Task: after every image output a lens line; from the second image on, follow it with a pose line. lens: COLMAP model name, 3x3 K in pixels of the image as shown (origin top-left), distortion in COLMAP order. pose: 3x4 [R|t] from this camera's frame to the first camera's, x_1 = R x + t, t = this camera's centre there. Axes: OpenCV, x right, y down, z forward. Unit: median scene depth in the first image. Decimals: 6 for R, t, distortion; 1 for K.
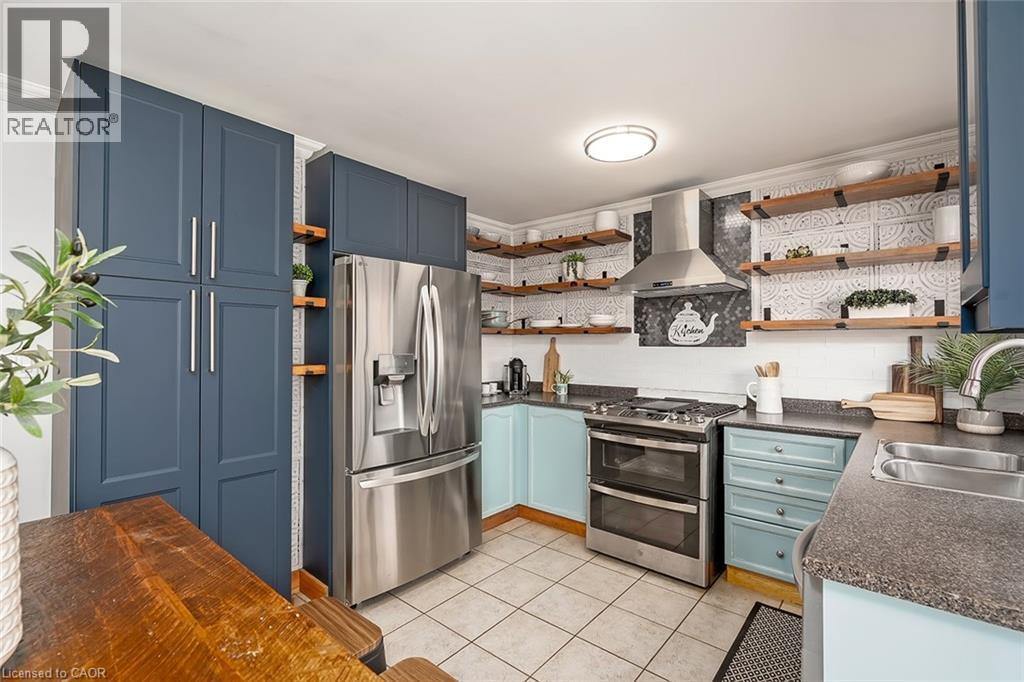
lens RADIAL K [[459.3, 0, 512.0], [0, 459.3, 341.0], [0, 0, 1]] dist [-0.002543, -0.000140]
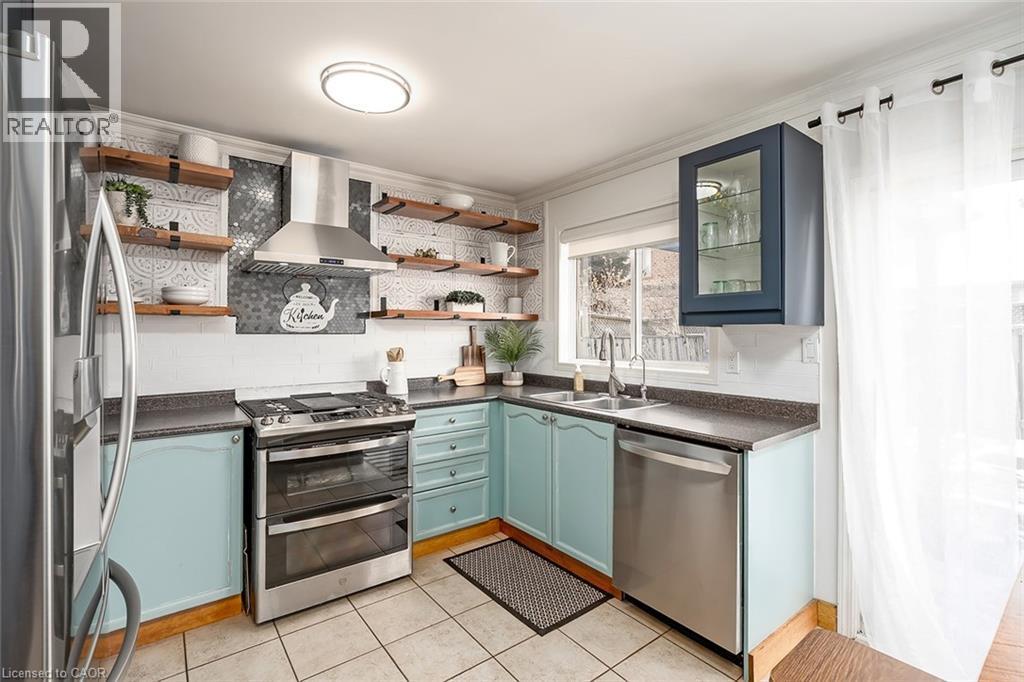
lens RADIAL K [[466.7, 0, 509.9], [0, 466.7, 329.8], [0, 0, 1]] dist [-0.005730, -0.000617]
pose [[0.215854, 0.004525, 0.976415, -0.448548], [-0.006463, 0.999974, -0.003205, 0.005054], [-0.976404, -0.005619, 0.215878, 0.483656]]
